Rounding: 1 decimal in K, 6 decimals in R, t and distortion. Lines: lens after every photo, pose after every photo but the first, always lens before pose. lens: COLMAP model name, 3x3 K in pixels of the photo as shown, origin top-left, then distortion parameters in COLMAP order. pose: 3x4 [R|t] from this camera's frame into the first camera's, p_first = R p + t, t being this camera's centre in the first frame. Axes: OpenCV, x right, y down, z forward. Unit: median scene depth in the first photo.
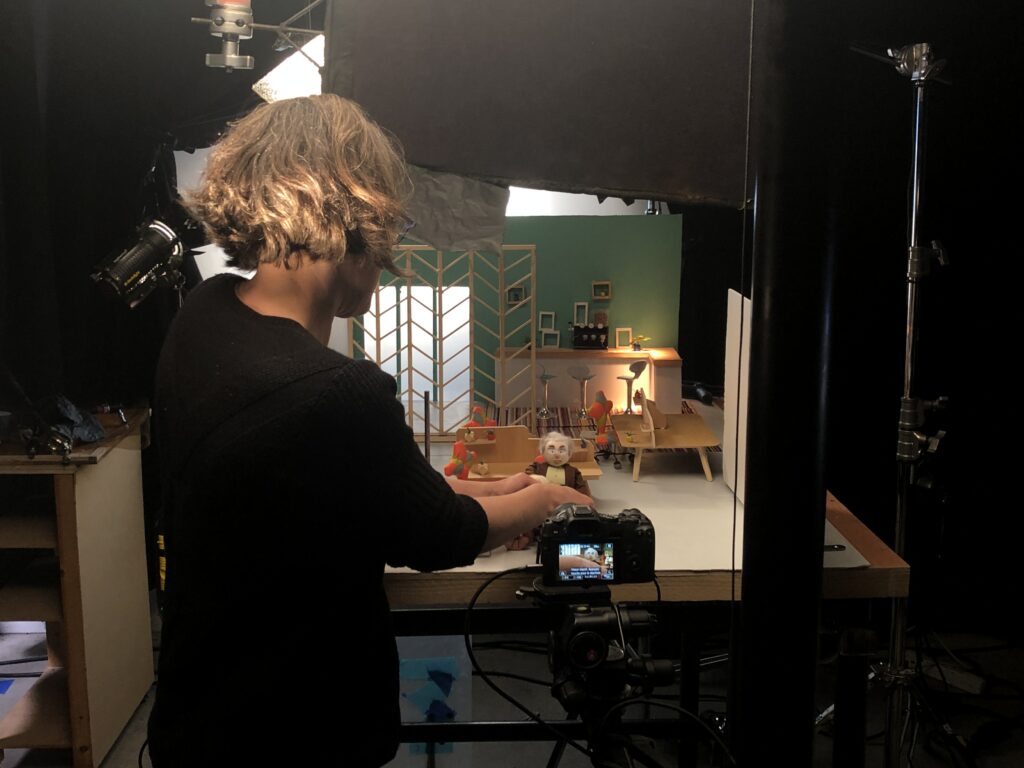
lens RADIAL K [[1111.7, 0, 510.3], [0, 1111.7, 375.6], [0, 0, 1]] dist [0.013560, 0.000000]
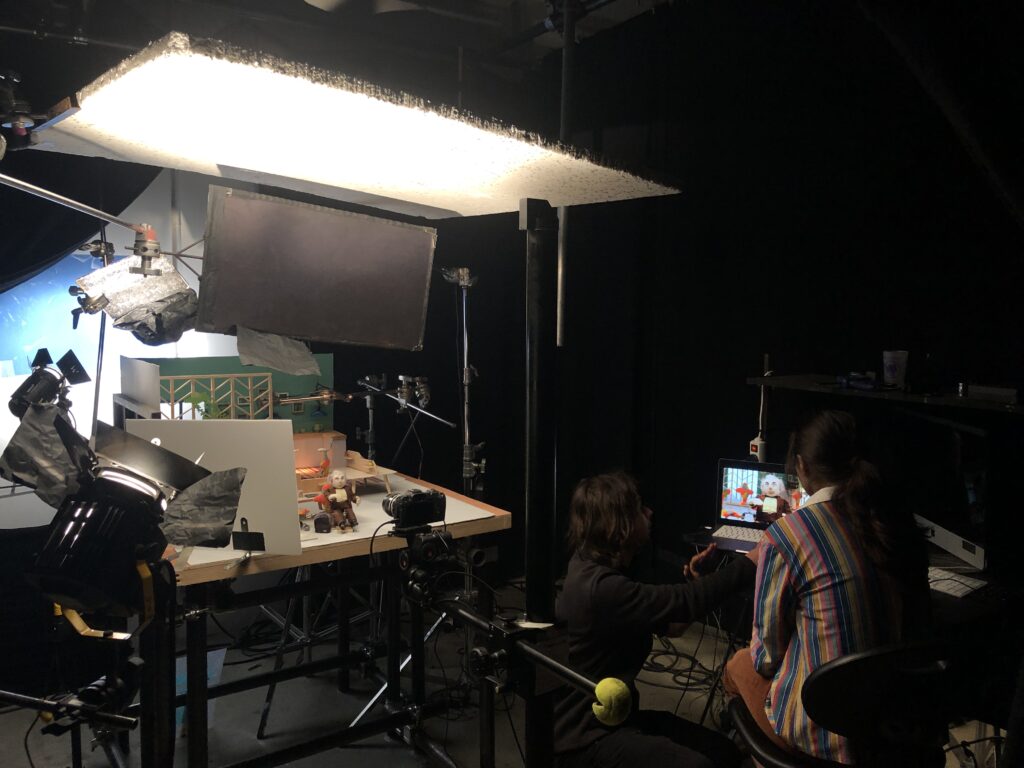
lens RADIAL K [[842.3, 0, 513.7], [0, 842.3, 388.1], [0, 0, 1]] dist [-0.004356, -0.001285]
pose [[0.838601, -0.039680, 0.543299, -0.380015], [0.091955, 0.993343, -0.069385, 0.031526], [-0.536929, 0.108145, 0.836667, -0.292037]]
